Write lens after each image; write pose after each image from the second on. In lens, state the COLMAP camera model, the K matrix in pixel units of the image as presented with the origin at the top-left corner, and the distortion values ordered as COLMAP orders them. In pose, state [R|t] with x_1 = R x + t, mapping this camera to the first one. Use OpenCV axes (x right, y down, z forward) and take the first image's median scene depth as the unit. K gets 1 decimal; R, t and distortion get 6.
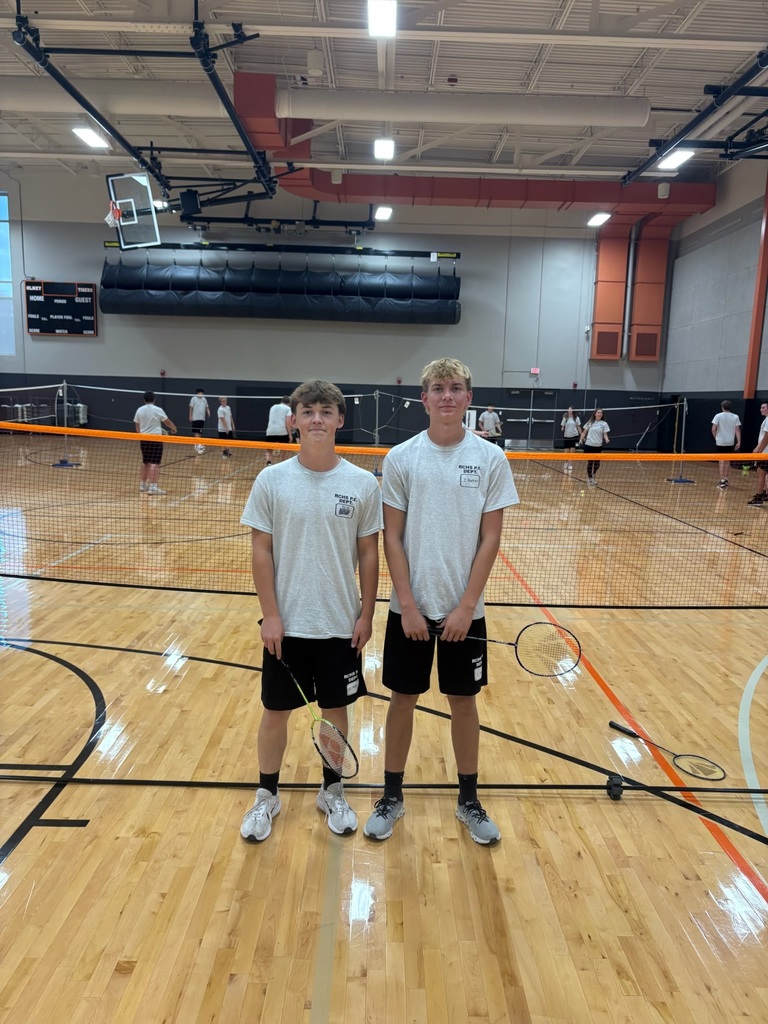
lens RADIAL K [[768.3, 0, 382.8], [0, 768.3, 513.4], [0, 0, 1]] dist [0.000867, -0.008345]
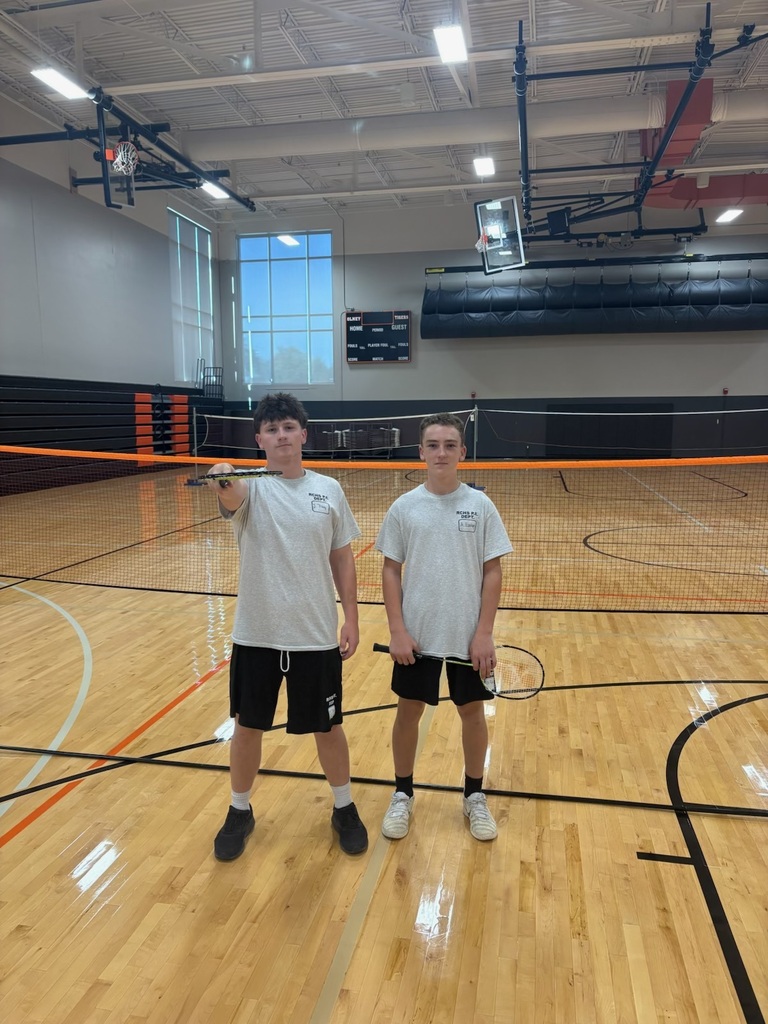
lens RADIAL K [[768.3, 0, 379.9], [0, 768.3, 510.8], [0, 0, 1]] dist [0.000867, -0.008345]
pose [[0.978800, -0.014361, -0.204314, -0.215245], [0.009348, 0.999632, -0.025481, -0.006186], [0.204605, 0.023031, 0.978574, -0.007277]]
